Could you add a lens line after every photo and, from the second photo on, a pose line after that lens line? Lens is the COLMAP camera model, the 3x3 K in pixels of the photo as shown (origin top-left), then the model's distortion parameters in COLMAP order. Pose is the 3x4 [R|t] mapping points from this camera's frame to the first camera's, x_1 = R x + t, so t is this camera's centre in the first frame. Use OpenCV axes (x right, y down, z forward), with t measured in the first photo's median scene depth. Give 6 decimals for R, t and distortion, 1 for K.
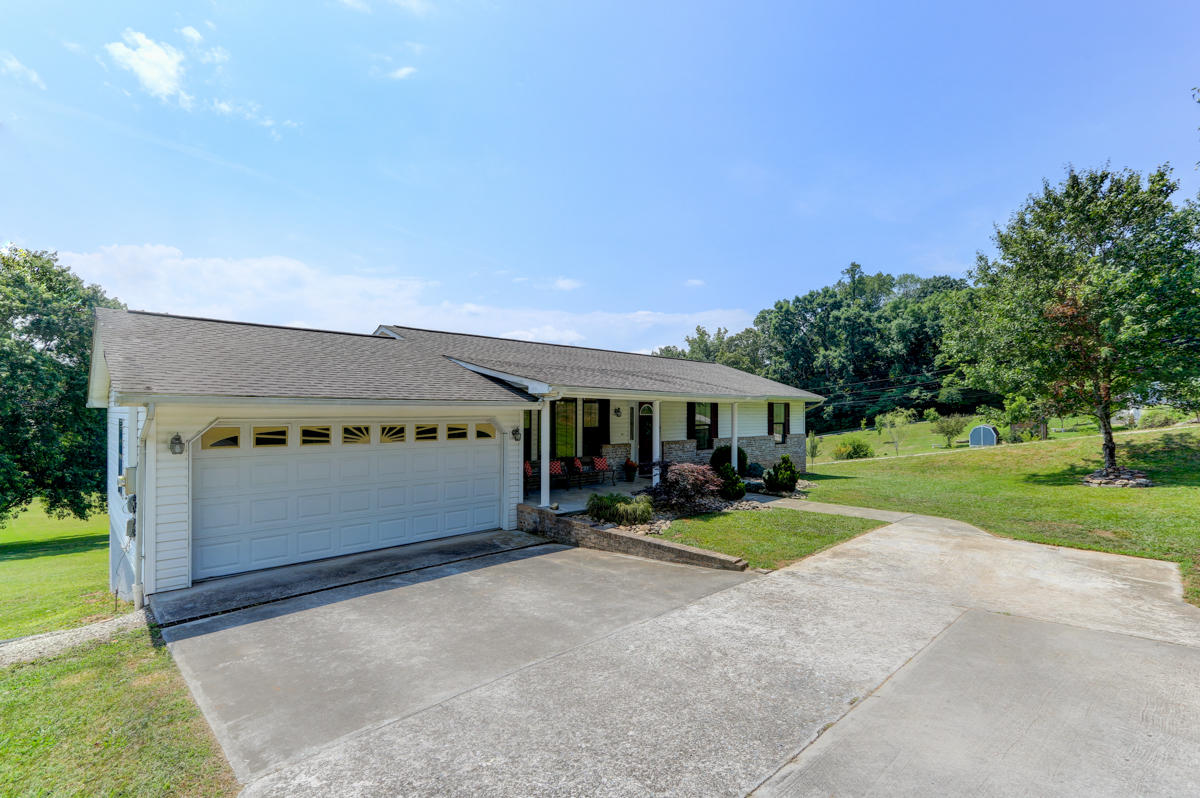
lens RADIAL K [[552.7, 0, 582.2], [0, 552.7, 411.2], [0, 0, 1]] dist [0.006869, -0.001222]
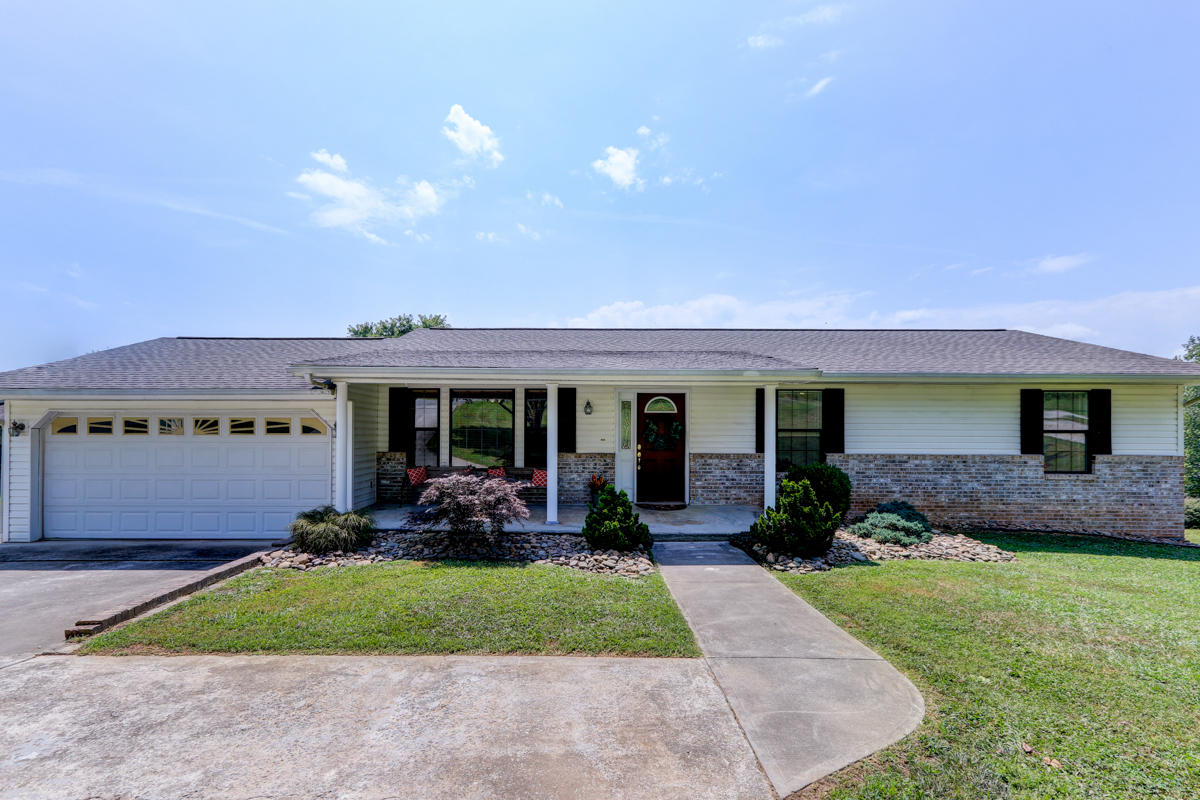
lens RADIAL K [[552.7, 0, 597.9], [0, 552.7, 406.3], [0, 0, 1]] dist [0.006869, -0.001222]
pose [[0.721530, -0.035765, -0.691459, 0.870236], [-0.000060, 0.998662, -0.051717, 0.055261], [0.692383, 0.037357, 0.720563, 0.747390]]
